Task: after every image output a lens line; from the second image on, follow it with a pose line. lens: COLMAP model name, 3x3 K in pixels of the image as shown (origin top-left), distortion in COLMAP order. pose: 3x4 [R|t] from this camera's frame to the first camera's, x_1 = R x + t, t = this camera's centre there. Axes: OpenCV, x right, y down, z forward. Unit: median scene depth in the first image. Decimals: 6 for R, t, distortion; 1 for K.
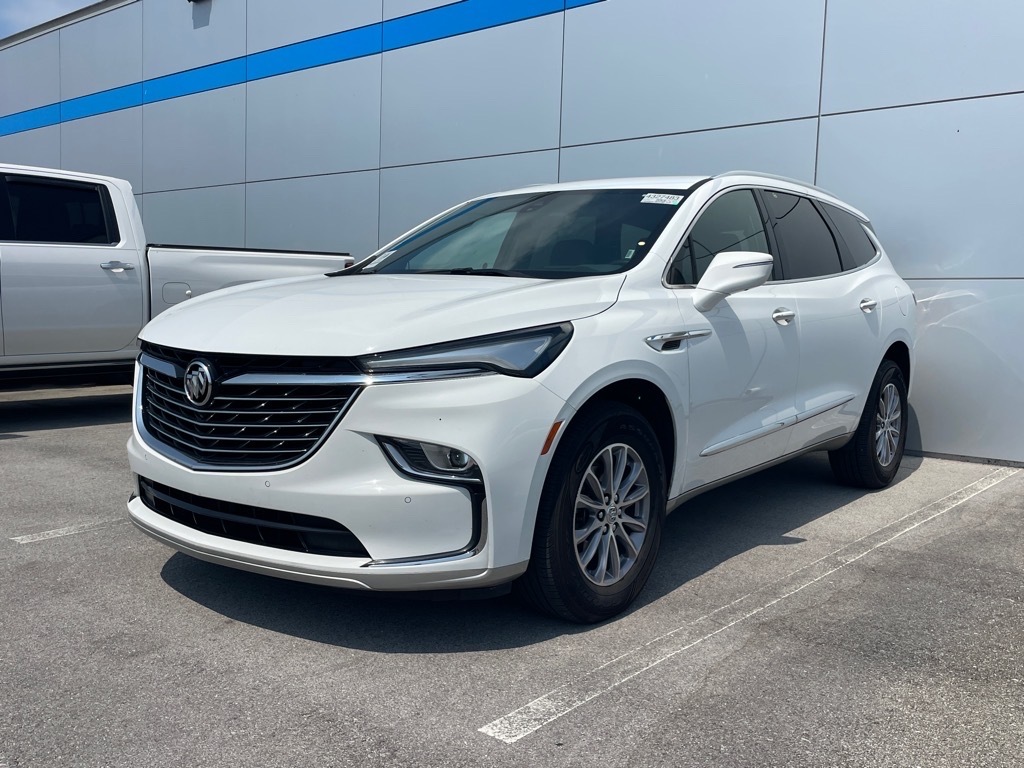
lens RADIAL K [[962.3, 0, 515.0], [0, 962.3, 387.4], [0, 0, 1]] dist [0.017384, 0.000000]
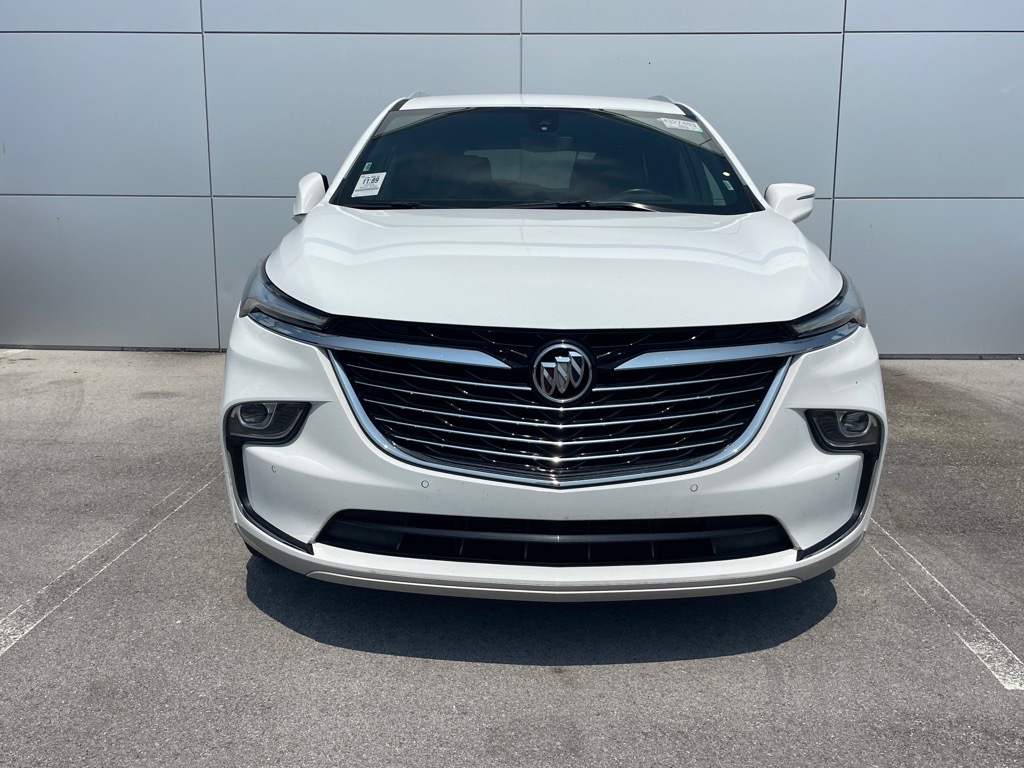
lens RADIAL K [[962.3, 0, 512.4], [0, 962.3, 384.4], [0, 0, 1]] dist [0.017384, 0.000000]
pose [[0.776352, -0.123545, 0.618073, -0.865828], [0.061529, 0.990773, 0.120758, -0.092254], [-0.627289, -0.055722, 0.776790, 0.477239]]
